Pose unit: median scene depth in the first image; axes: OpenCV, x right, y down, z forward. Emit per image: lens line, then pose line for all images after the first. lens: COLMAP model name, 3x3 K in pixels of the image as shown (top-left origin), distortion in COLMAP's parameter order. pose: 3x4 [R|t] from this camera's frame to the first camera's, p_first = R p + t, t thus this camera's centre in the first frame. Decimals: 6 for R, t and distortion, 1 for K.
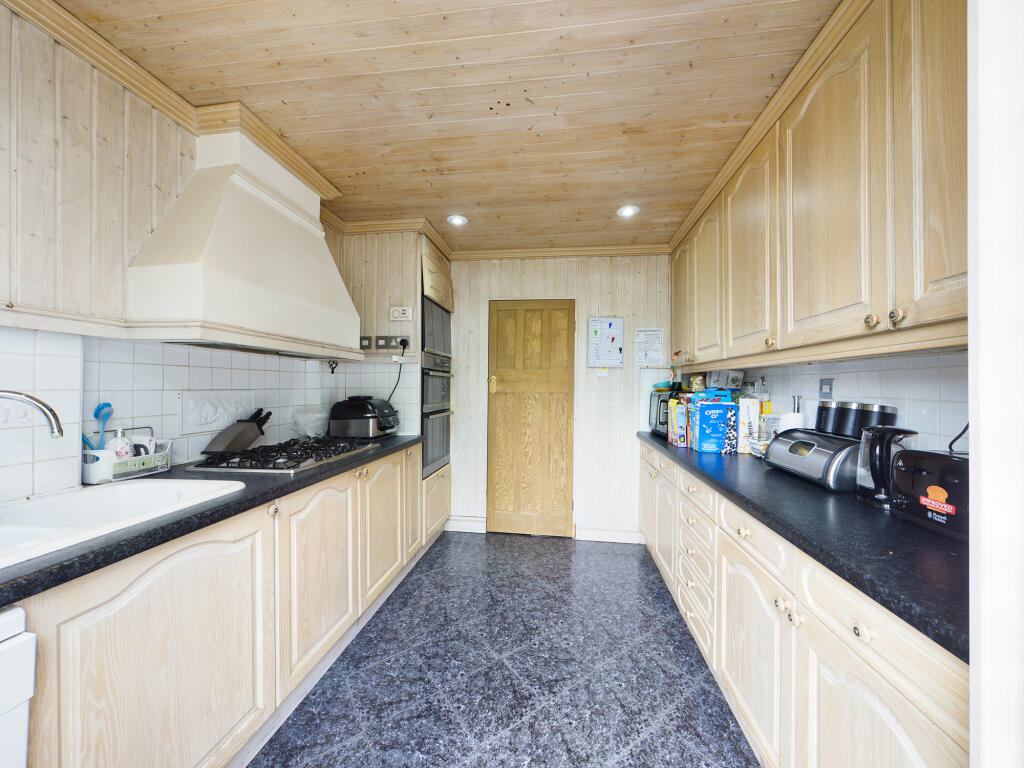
lens RADIAL K [[369.2, 0, 512.0], [0, 369.2, 384.0], [0, 0, 1]] dist [0.000279, -0.000152]
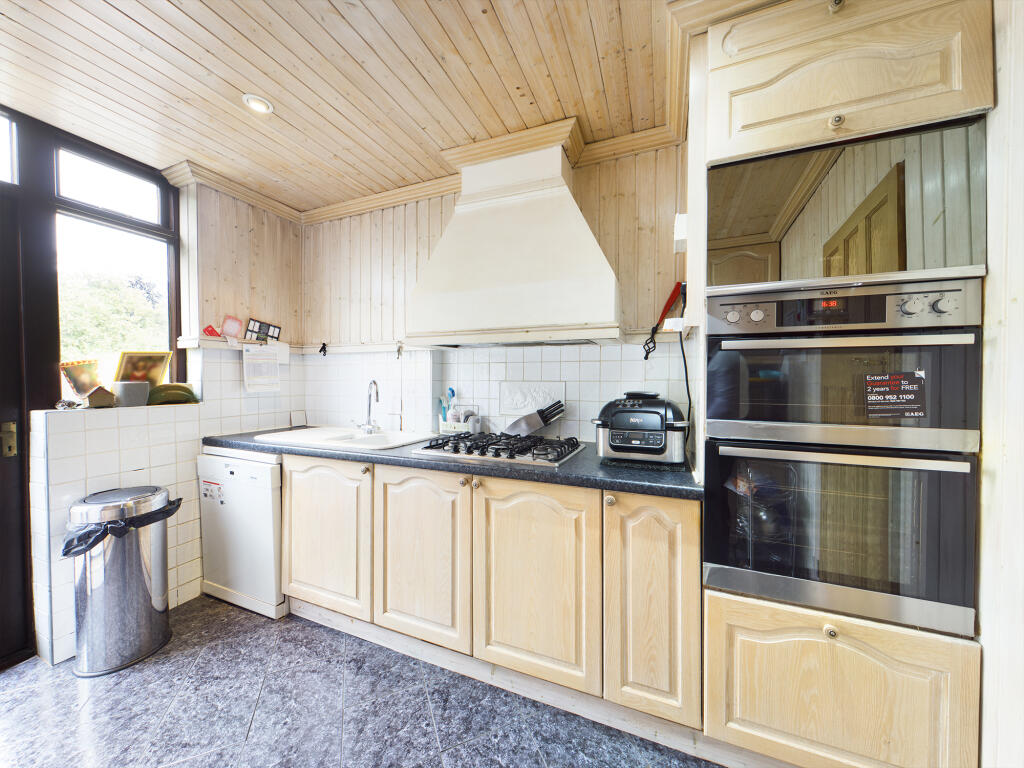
lens RADIAL K [[369.2, 0, 512.0], [0, 369.2, 384.0], [0, 0, 1]] dist [0.000279, -0.000152]
pose [[-0.250409, 0.011067, -0.968077, 0.344290], [0.005014, 0.999936, 0.010134, 0.012756], [0.968127, -0.002317, -0.250448, 1.246270]]
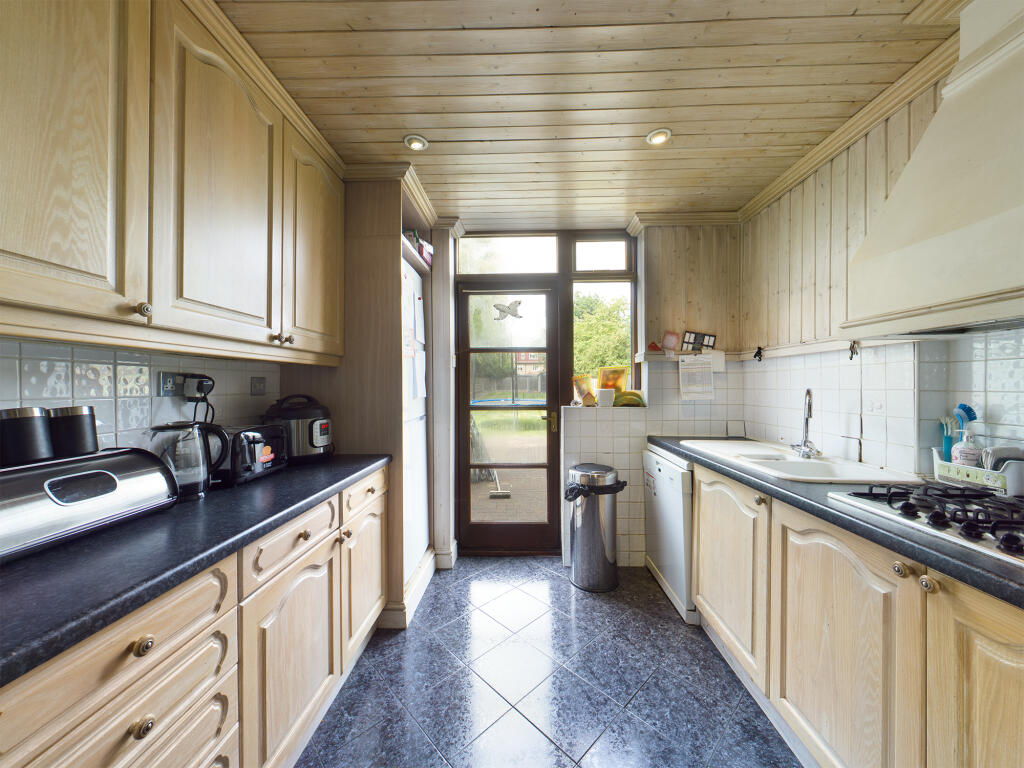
lens RADIAL K [[369.2, 0, 512.0], [0, 369.2, 384.0], [0, 0, 1]] dist [0.000279, -0.000152]
pose [[-0.994212, -0.004442, -0.107343, 0.130027], [-0.003287, 0.999935, -0.010926, 0.009398], [0.107384, -0.010510, -0.994162, 1.346744]]
